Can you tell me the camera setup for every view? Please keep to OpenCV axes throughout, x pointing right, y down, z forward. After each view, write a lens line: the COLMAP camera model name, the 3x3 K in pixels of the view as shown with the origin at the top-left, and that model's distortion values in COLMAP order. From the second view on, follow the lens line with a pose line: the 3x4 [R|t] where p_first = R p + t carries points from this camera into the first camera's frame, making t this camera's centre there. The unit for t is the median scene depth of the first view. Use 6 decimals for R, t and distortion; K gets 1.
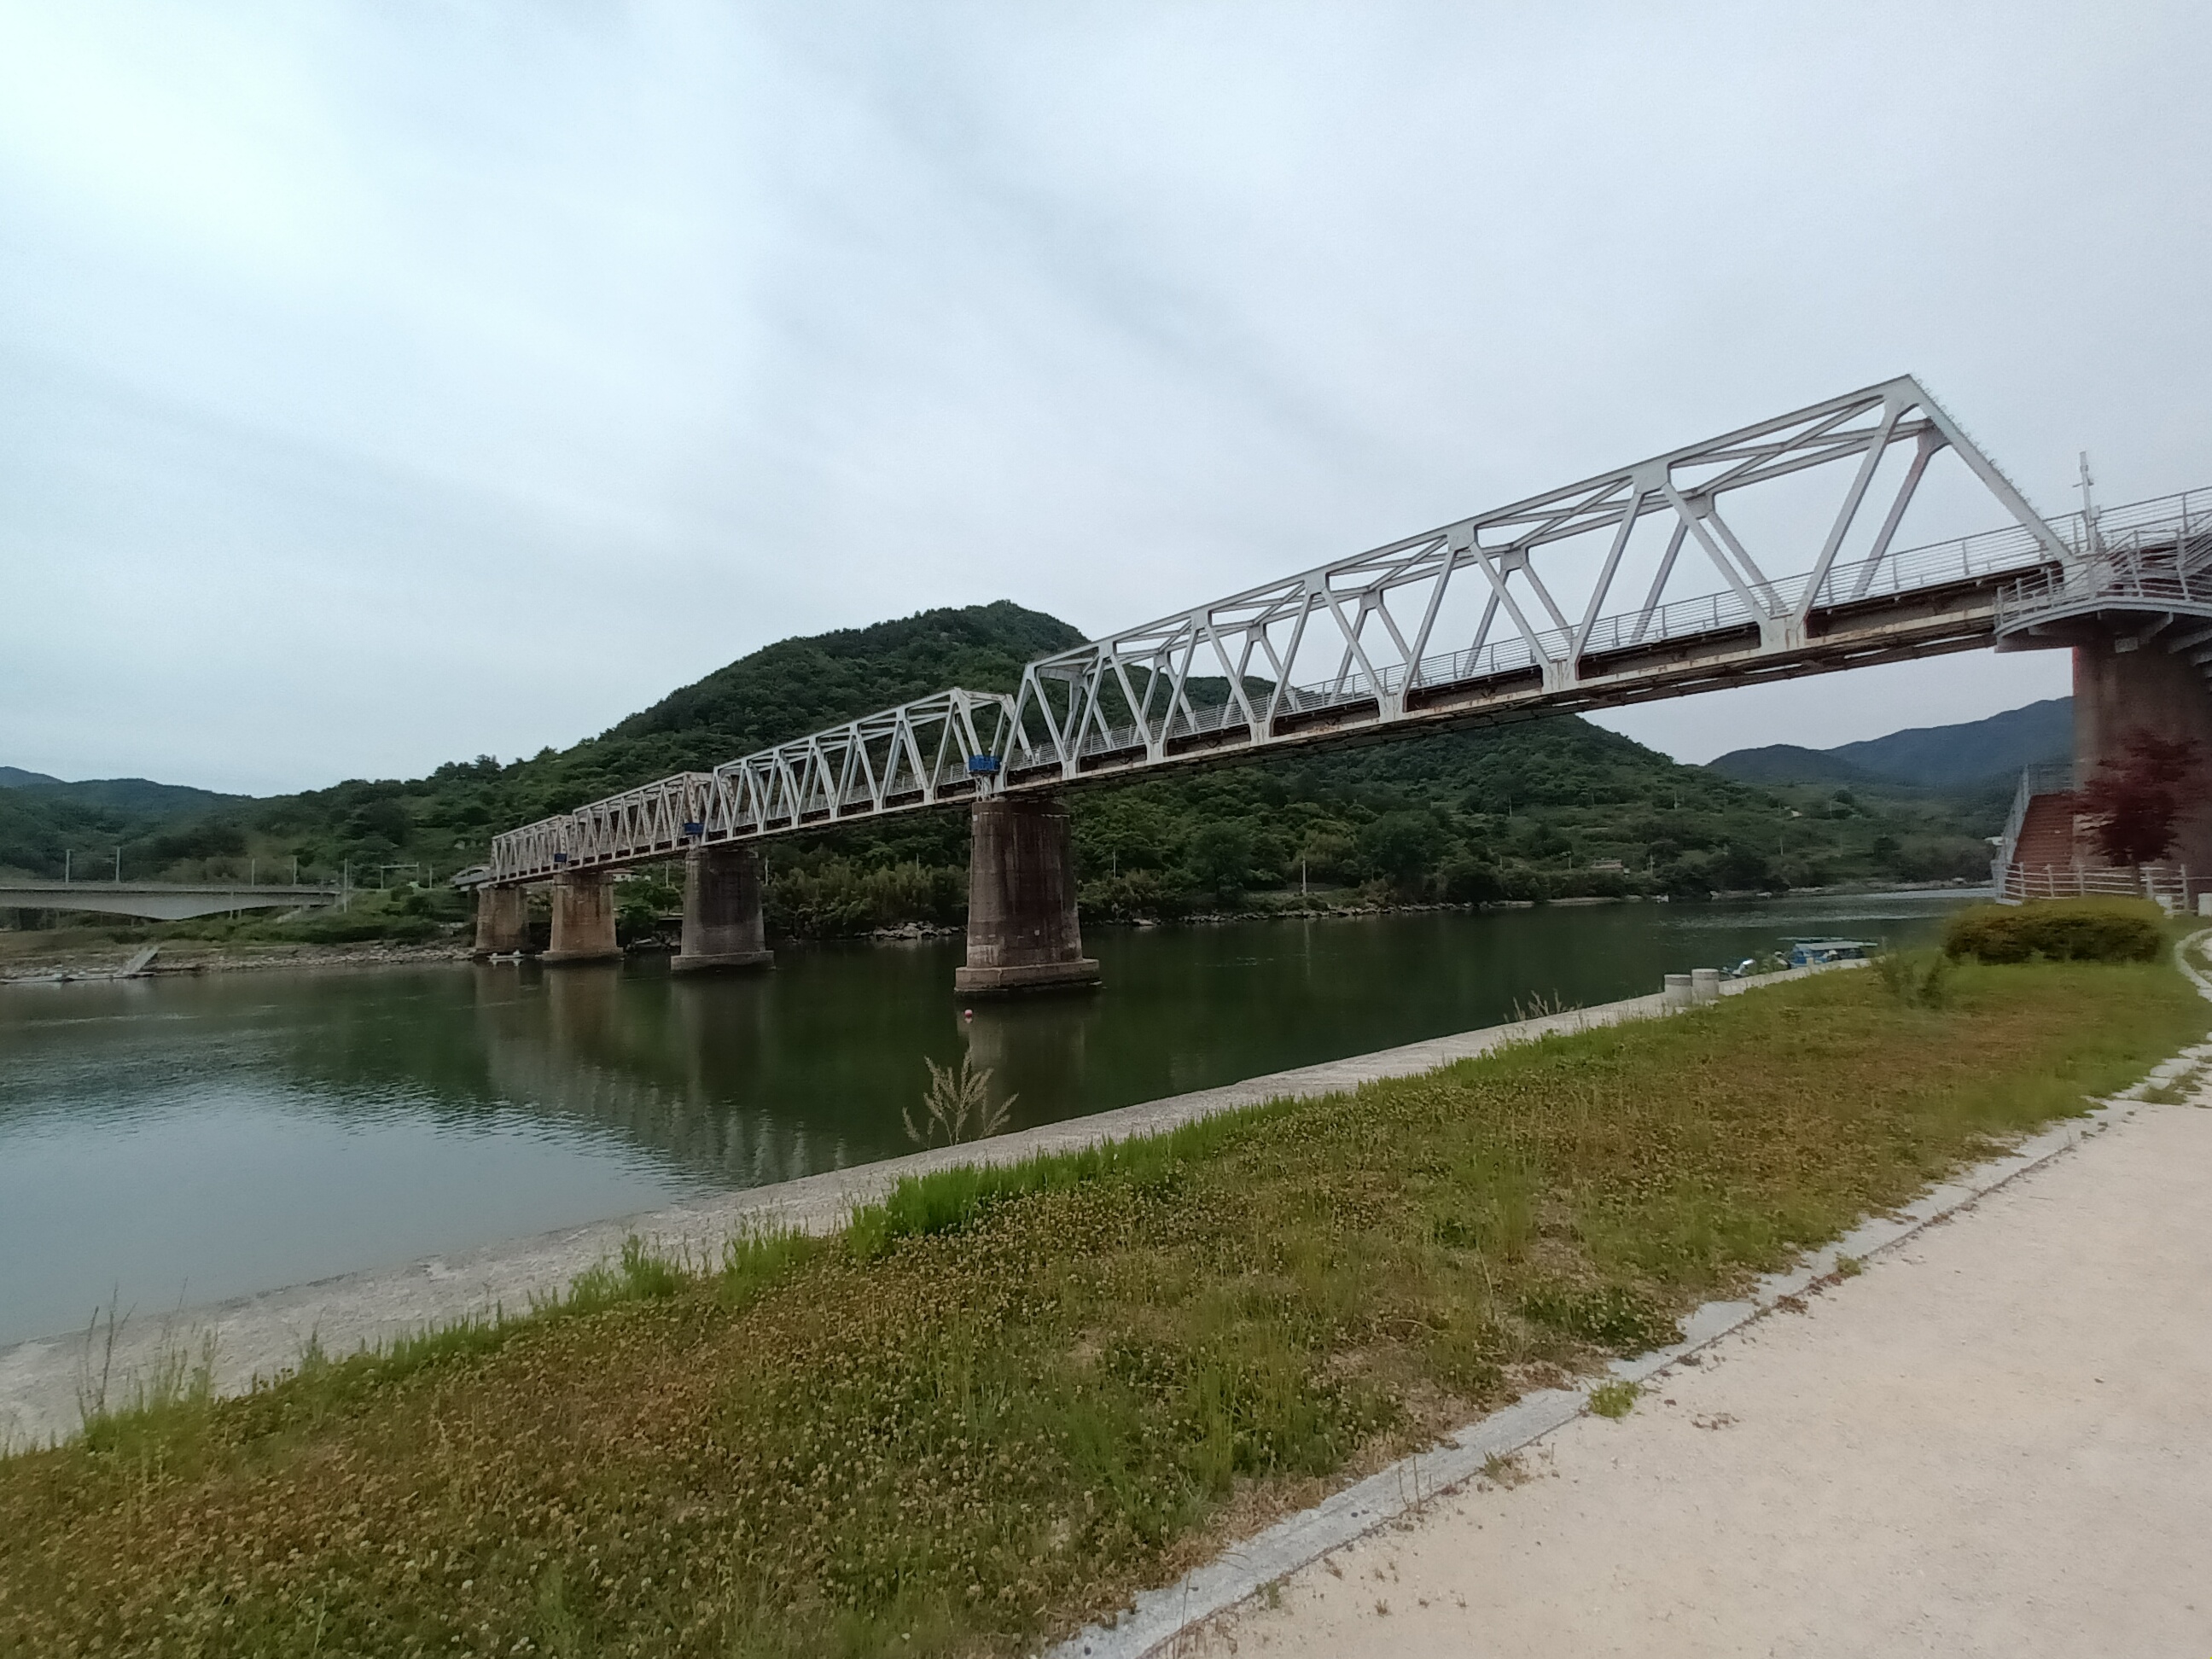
lens RADIAL K [[1014.3, 0, 1108.8], [0, 1014.3, 849.1], [0, 0, 1]] dist [-0.000715, -0.001104]
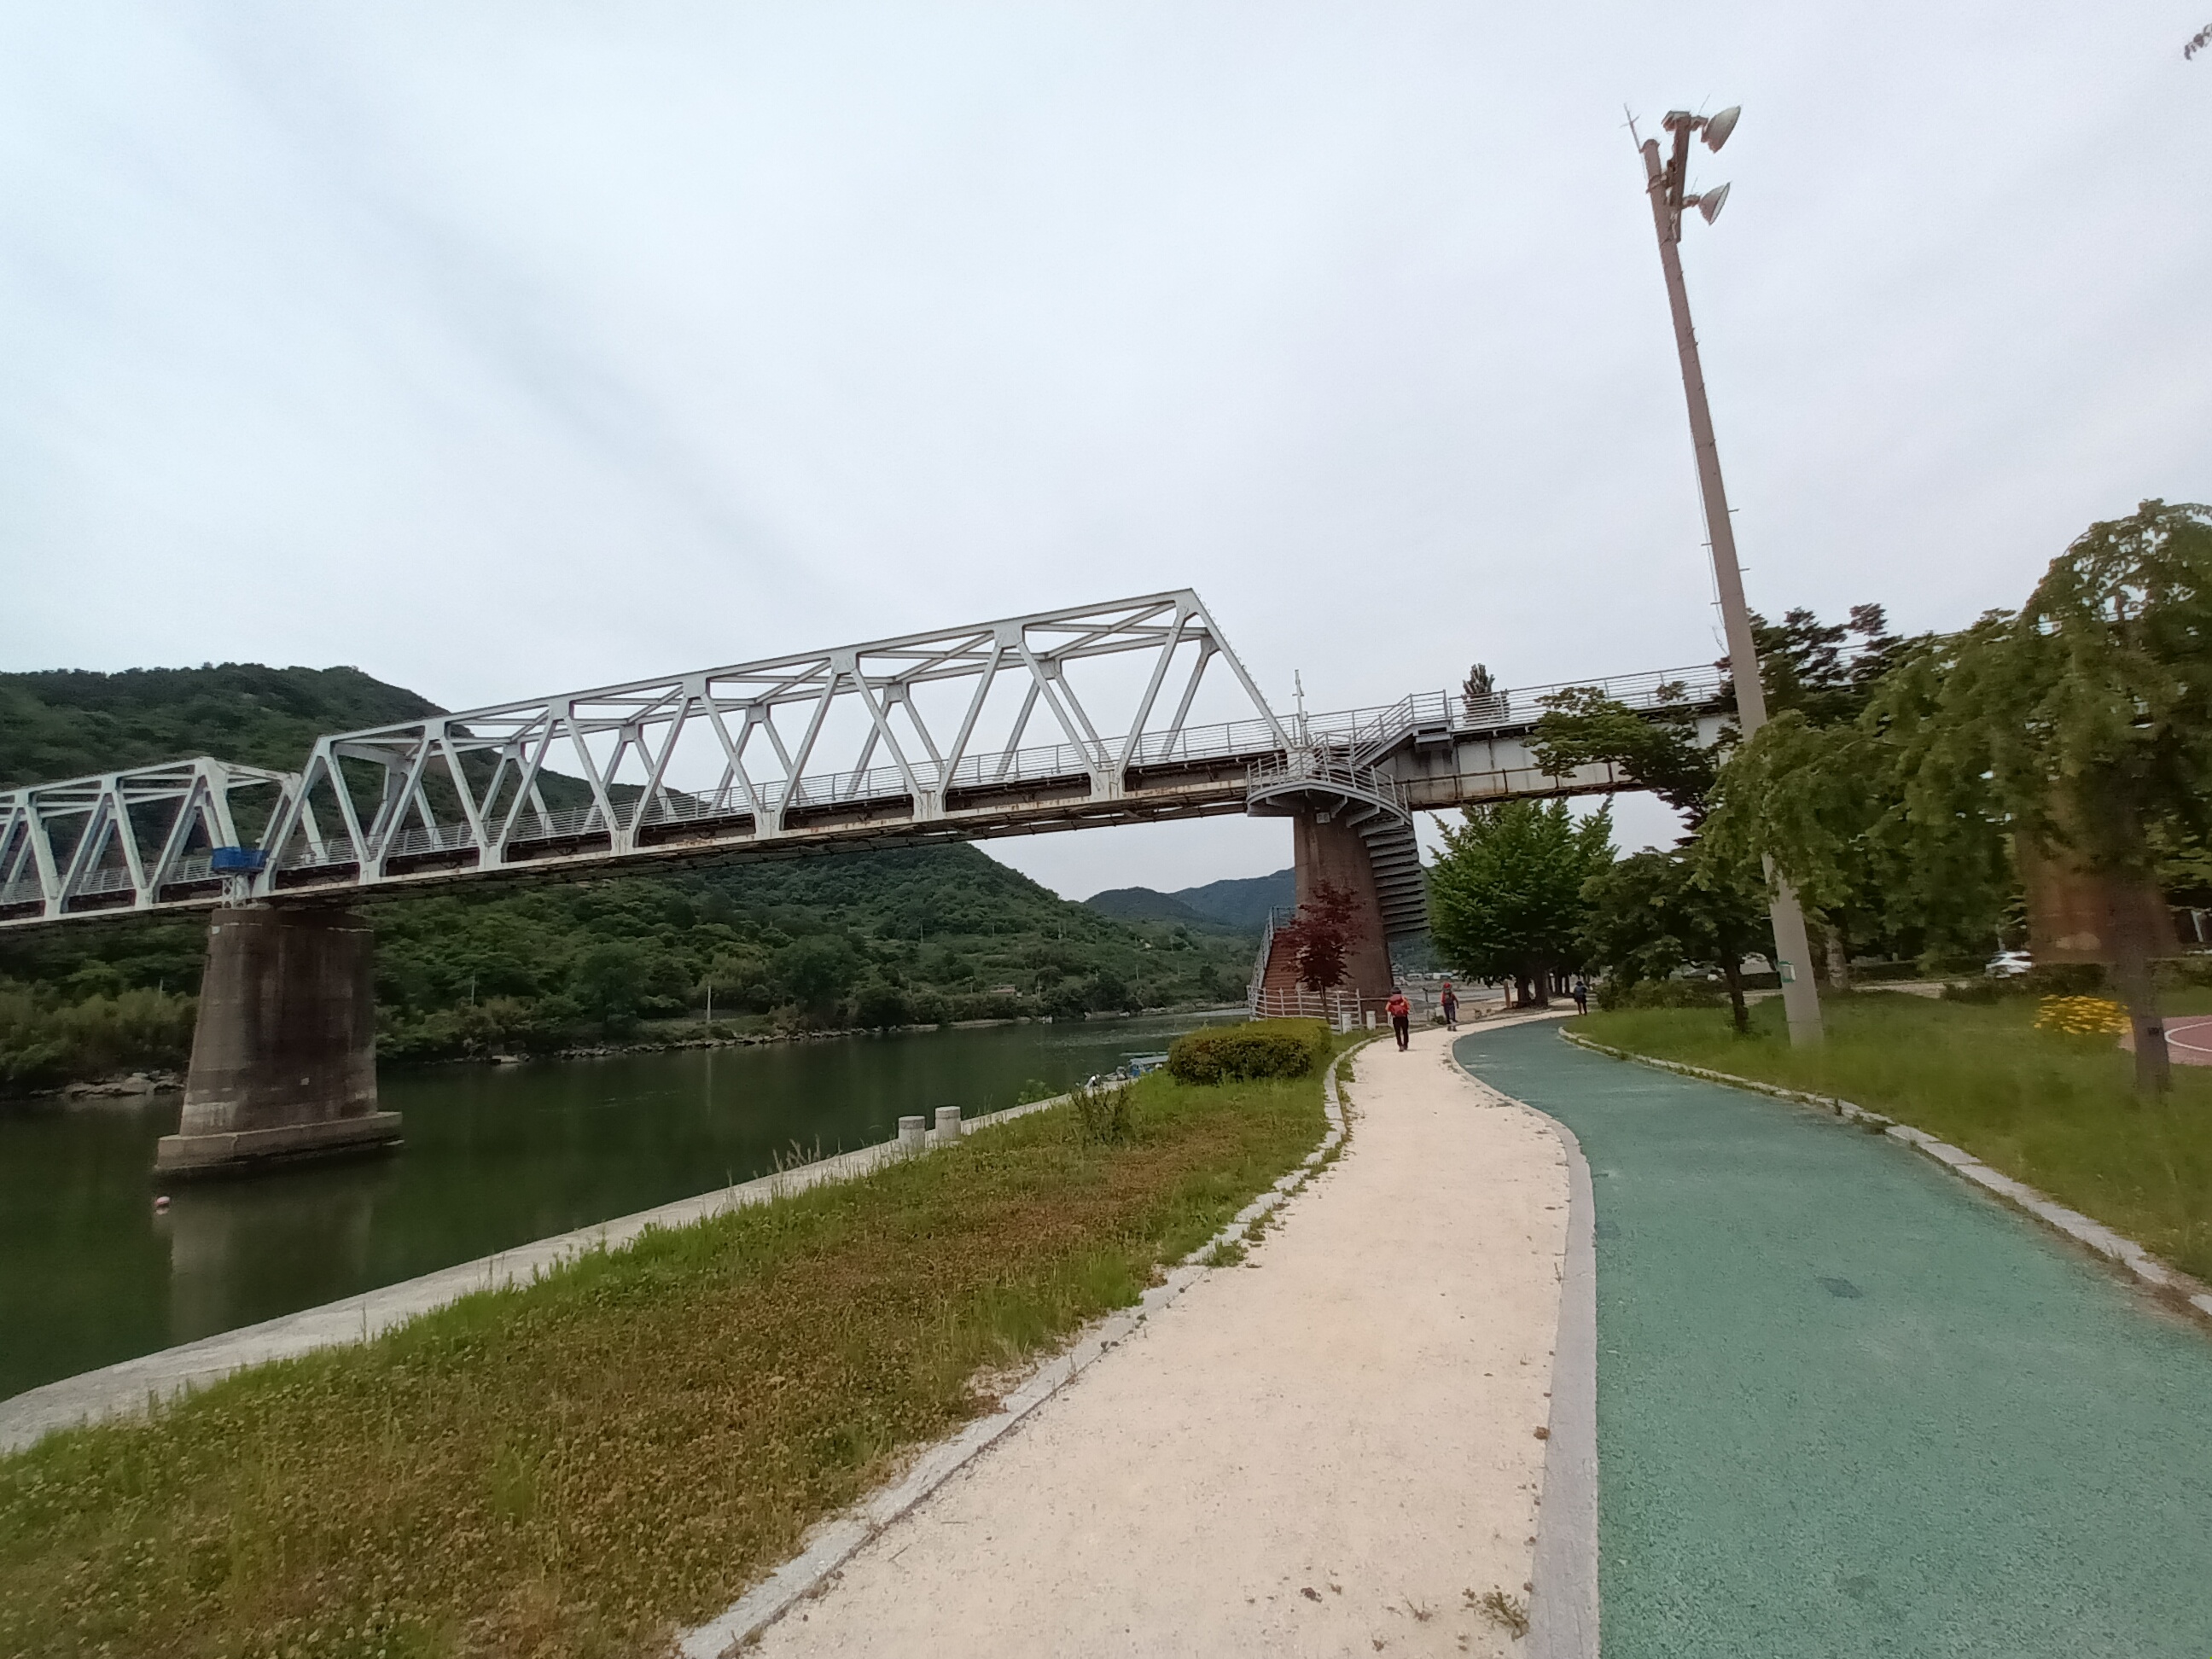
lens RADIAL K [[1014.3, 0, 1100.0], [0, 1014.3, 847.0], [0, 0, 1]] dist [-0.000715, -0.001104]
pose [[0.853802, 0.068819, 0.516030, 0.007249], [-0.004239, 0.992110, -0.125296, -0.000056], [-0.520581, 0.104791, 0.847357, 0.004035]]
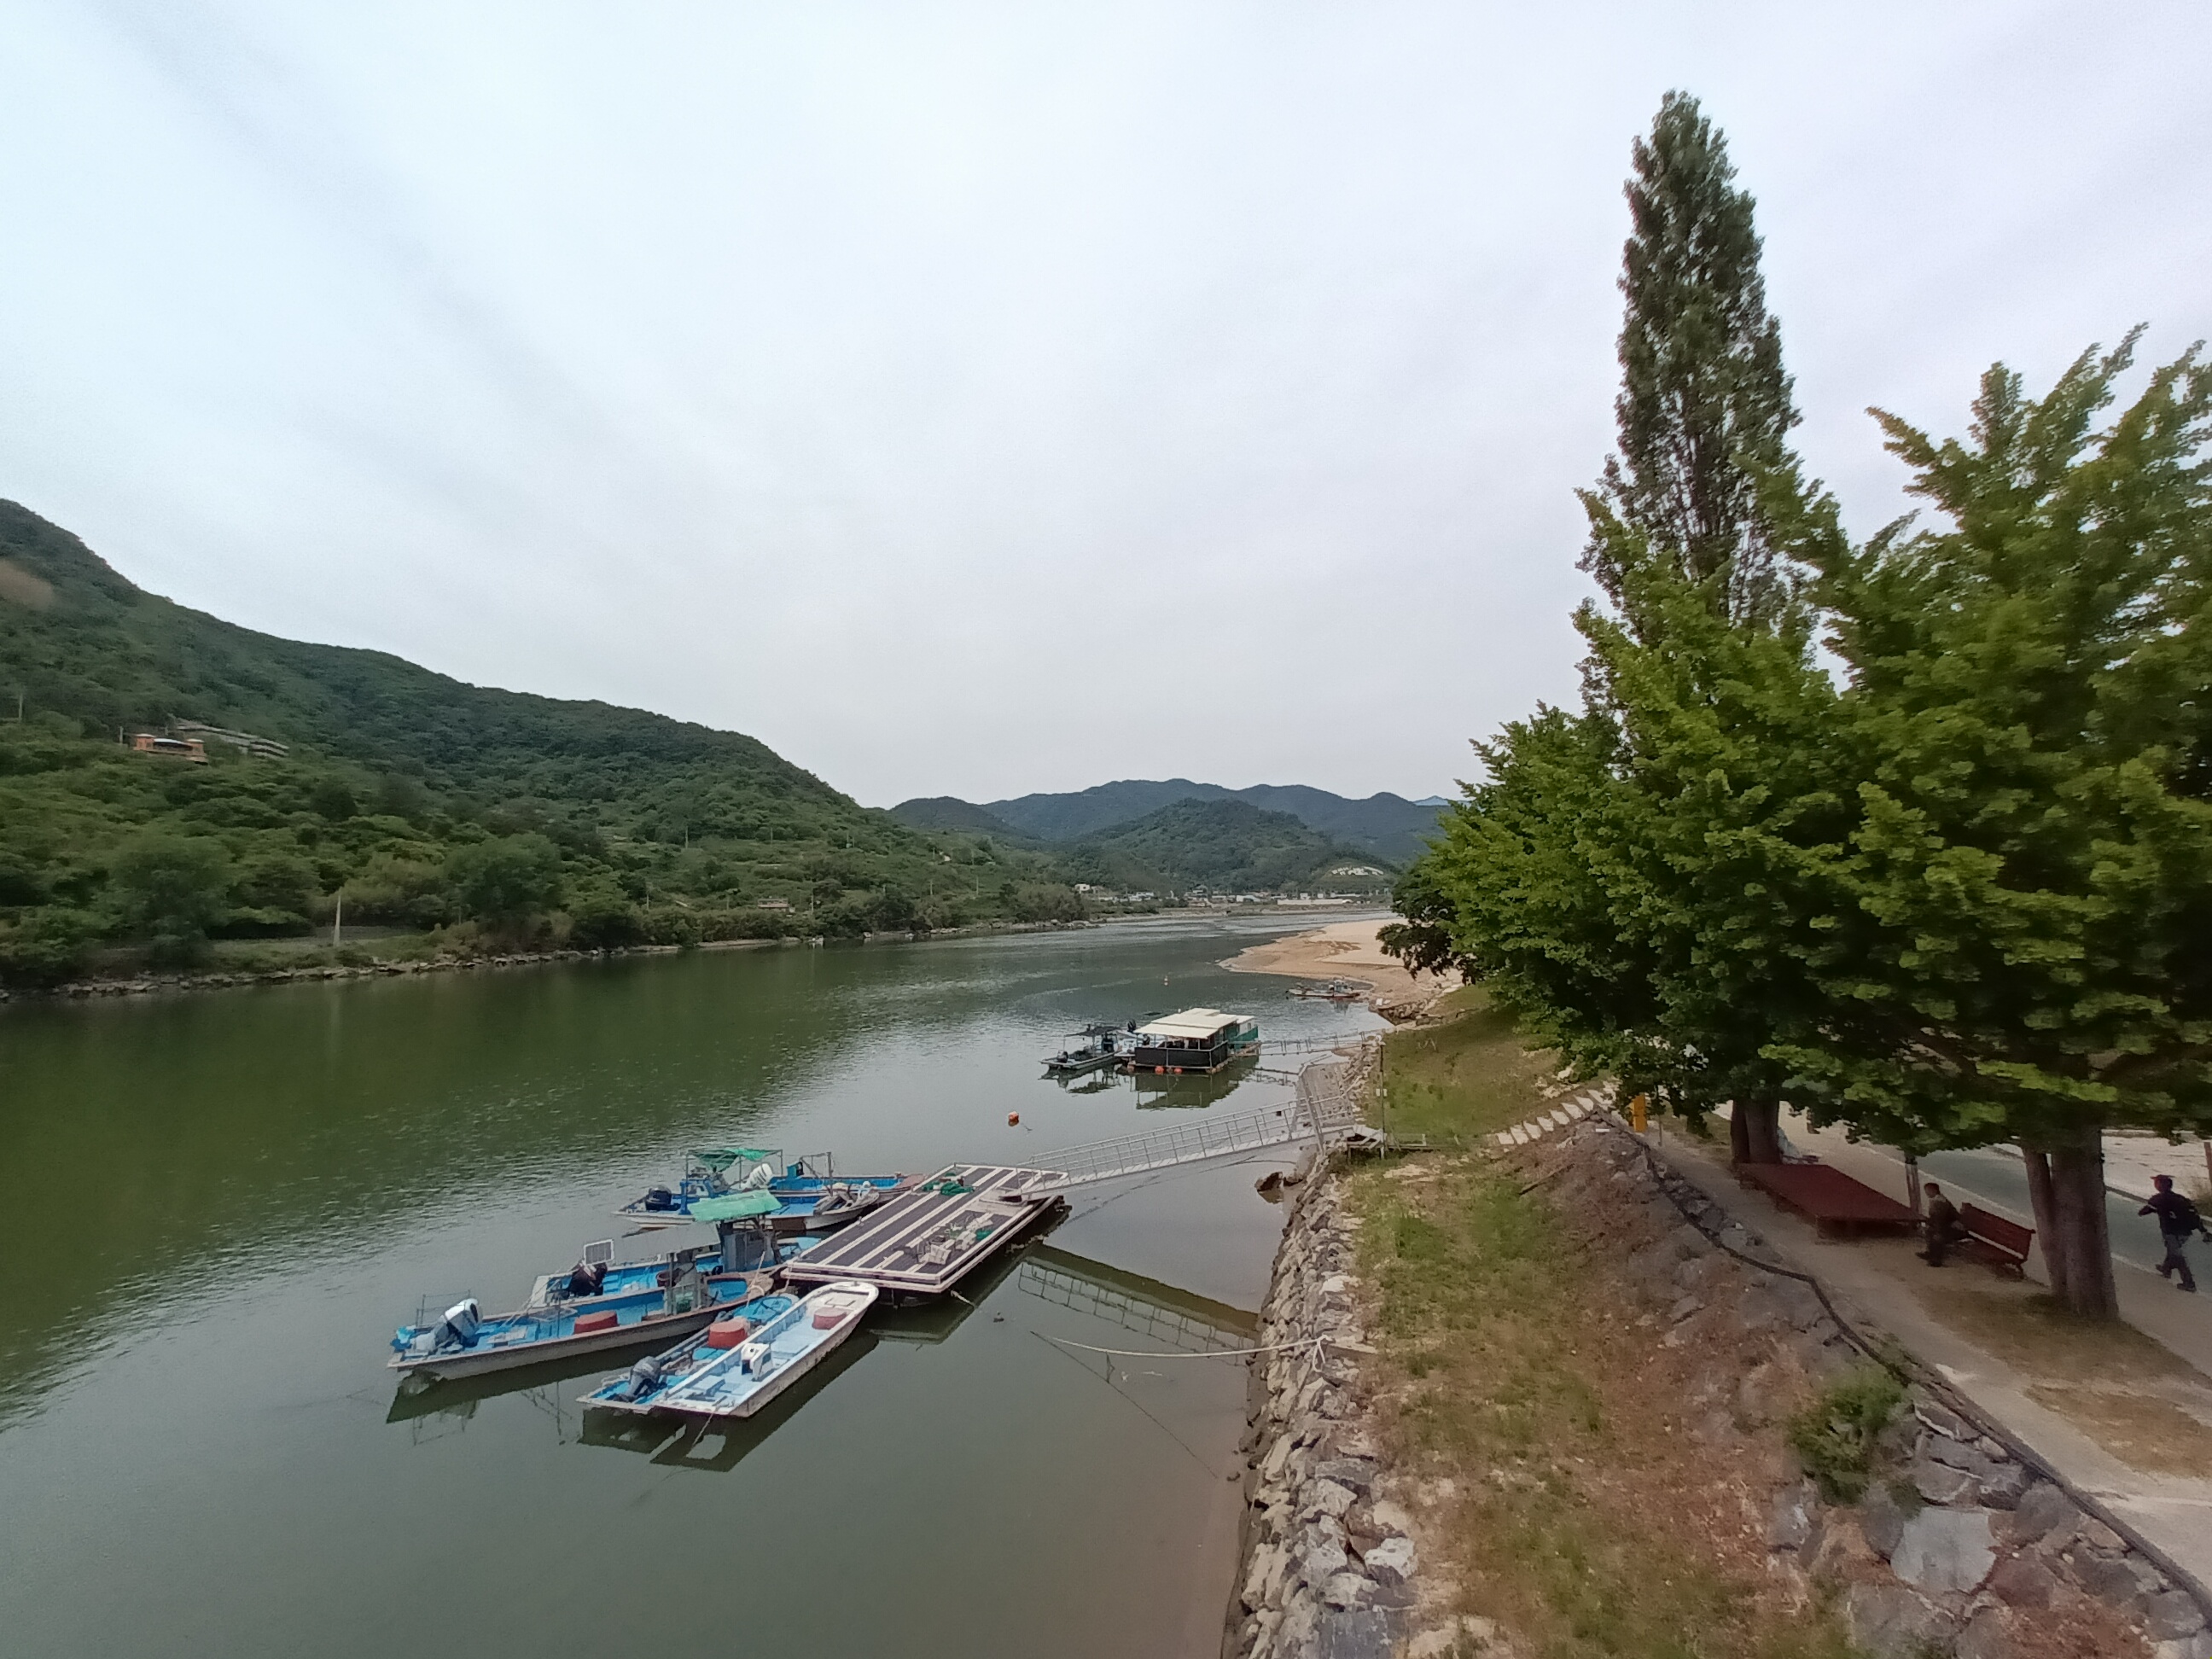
lens RADIAL K [[1014.3, 0, 1112.0], [0, 1014.3, 819.5], [0, 0, 1]] dist [-0.000715, -0.001104]
pose [[0.734292, 0.071834, 0.675023, 0.093449], [-0.032711, 0.996974, -0.070511, -0.008805], [-0.678045, 0.029695, 0.734420, 0.095514]]
